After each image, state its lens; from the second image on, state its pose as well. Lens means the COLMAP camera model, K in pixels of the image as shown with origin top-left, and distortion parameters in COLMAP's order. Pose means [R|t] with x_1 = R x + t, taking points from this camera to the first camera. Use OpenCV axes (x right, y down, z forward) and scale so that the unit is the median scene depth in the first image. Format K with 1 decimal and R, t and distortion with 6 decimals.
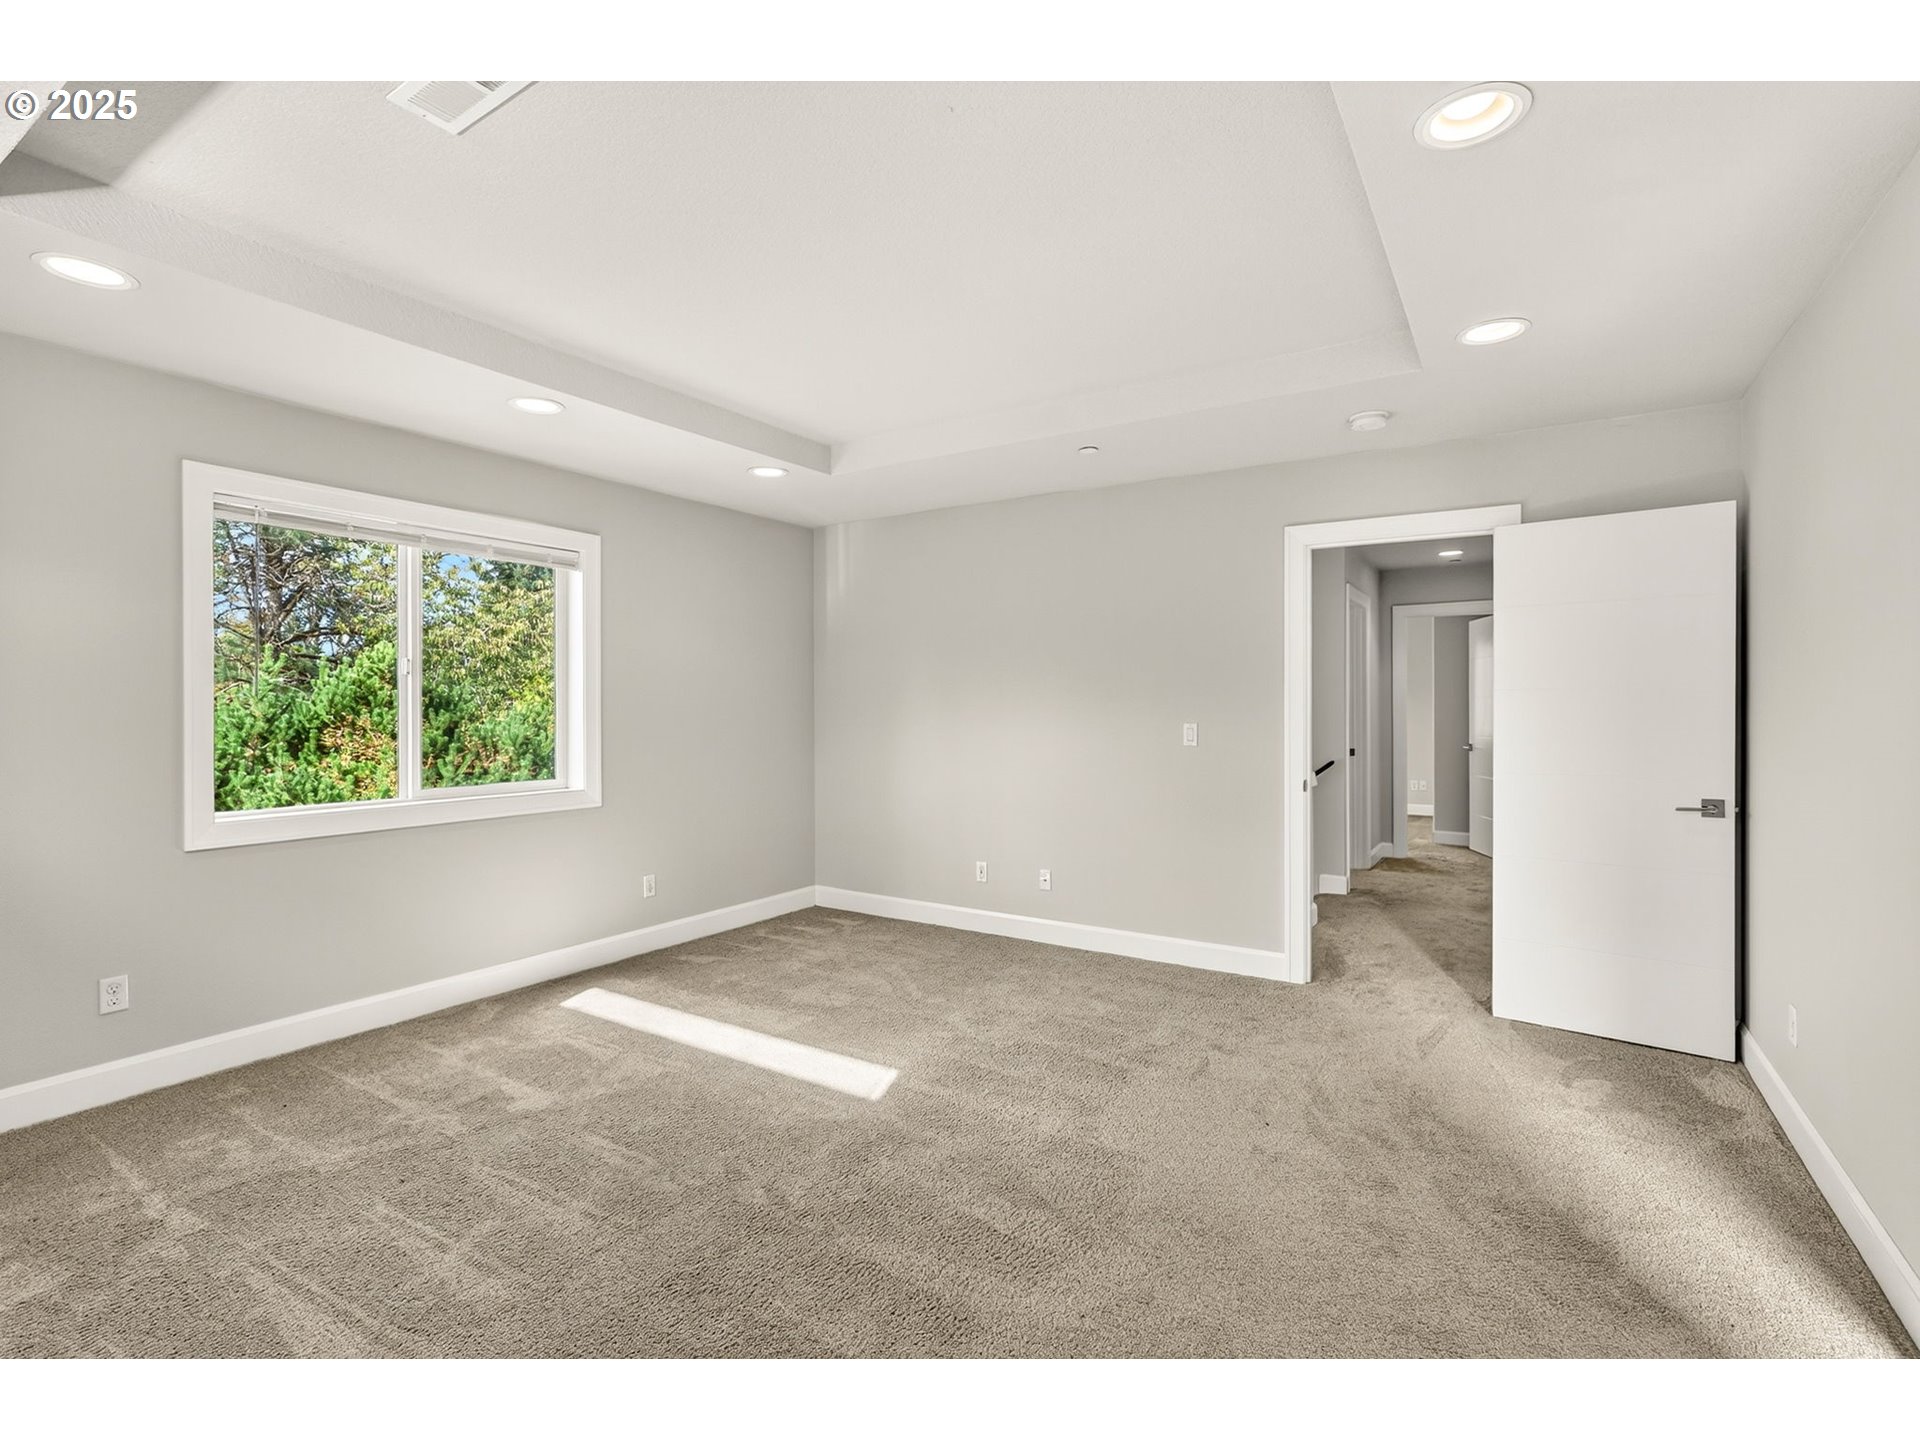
lens RADIAL K [[898.6, 0, 960.0], [0, 898.6, 720.0], [0, 0, 1]] dist [-0.016215, 0.000518]
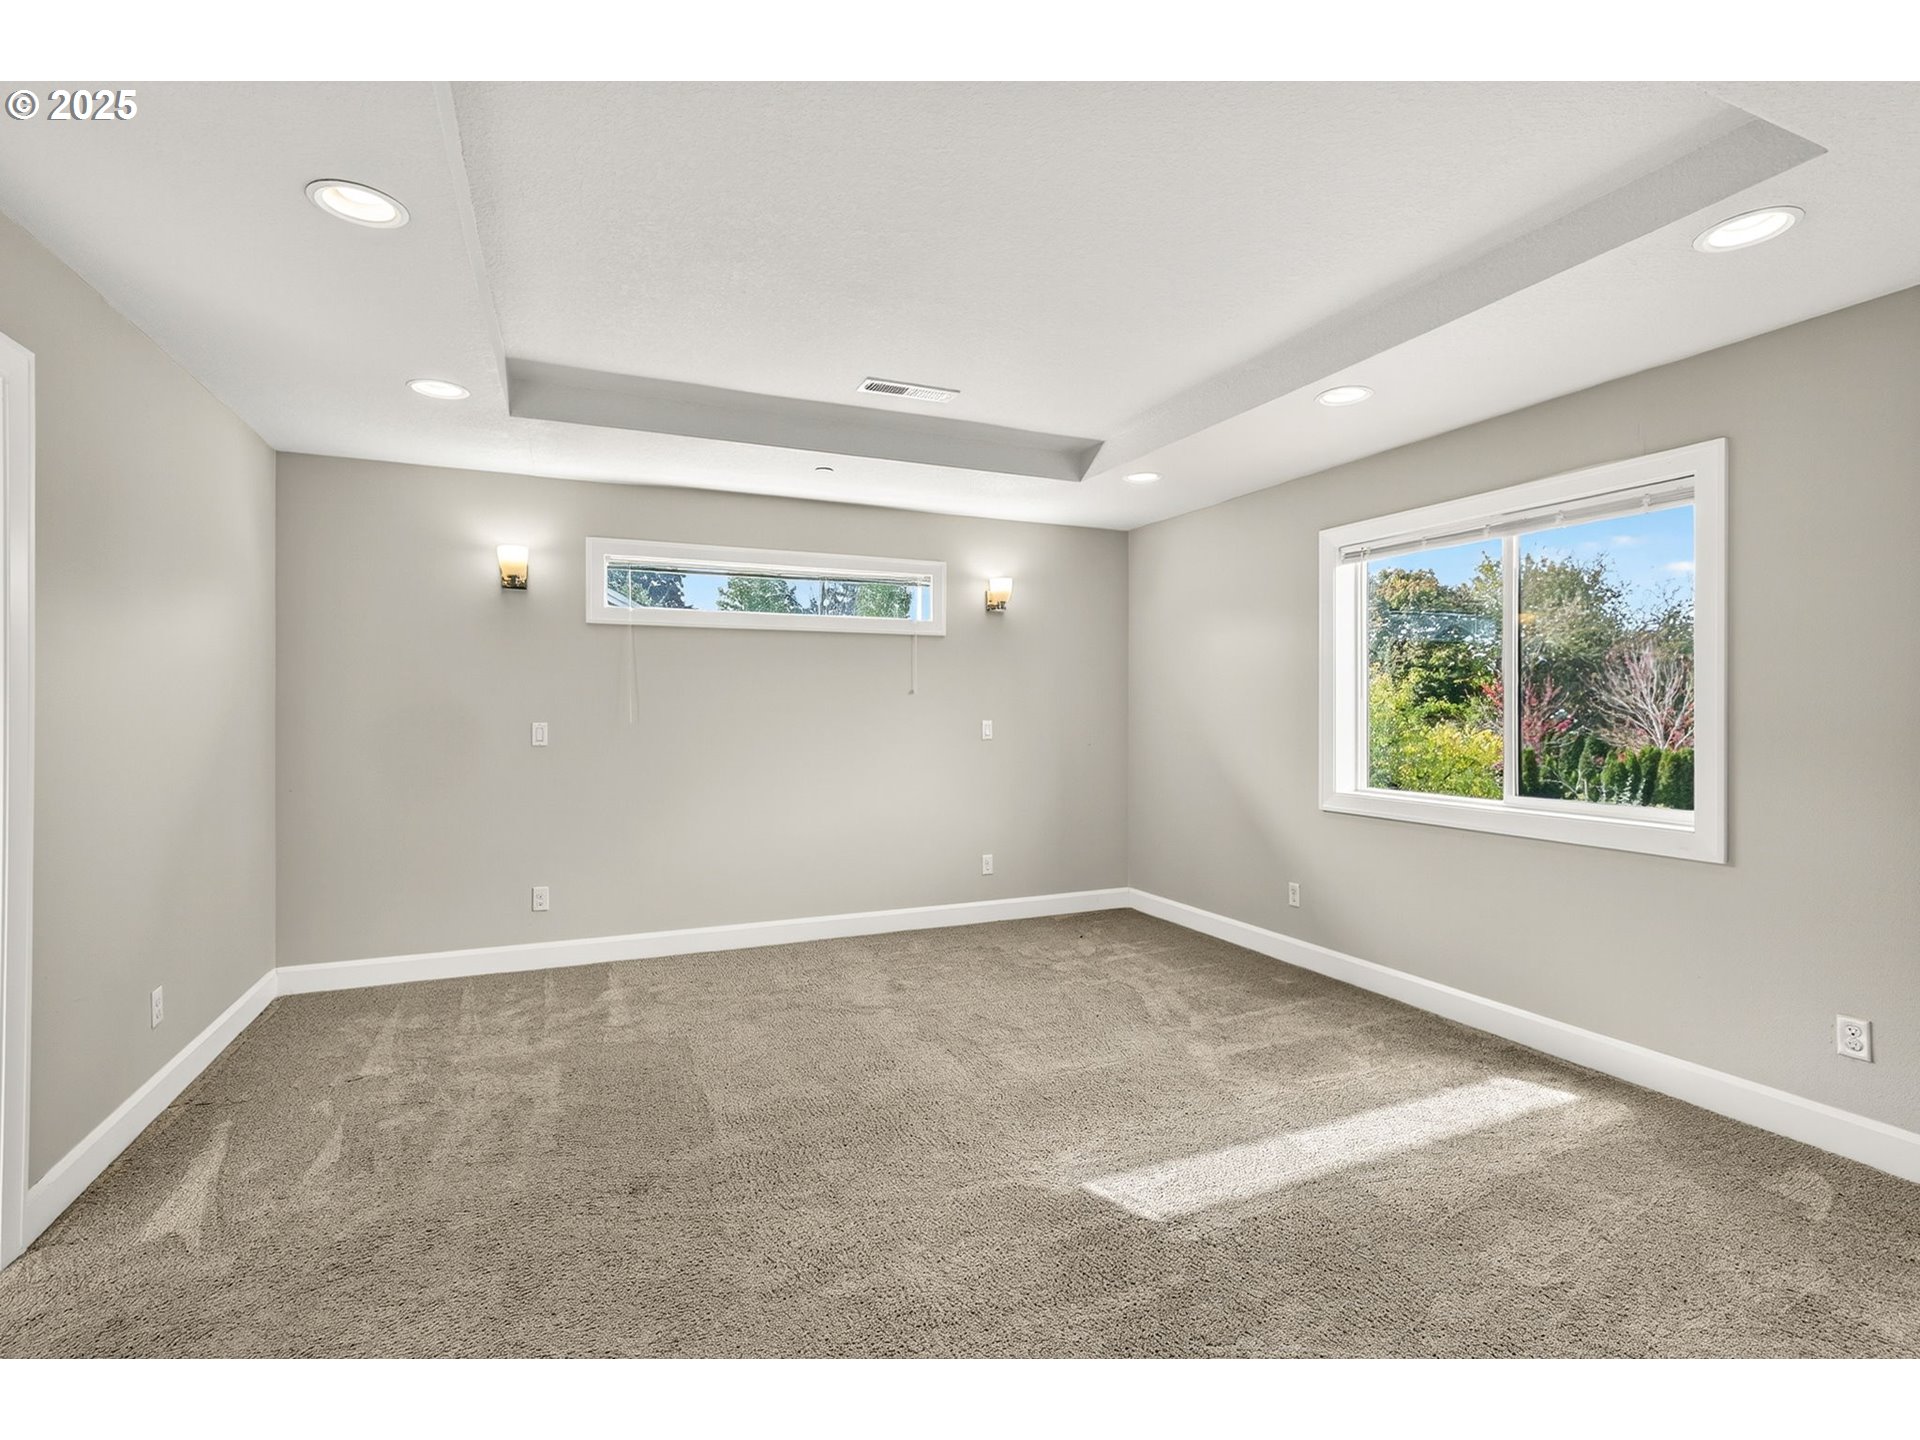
lens RADIAL K [[898.6, 0, 960.0], [0, 898.6, 720.0], [0, 0, 1]] dist [-0.016215, 0.000518]
pose [[-0.563025, 0.013290, -0.826333, 0.537015], [-0.005787, 0.999783, 0.020022, -0.016624], [0.826420, 0.016055, -0.562826, 1.155452]]
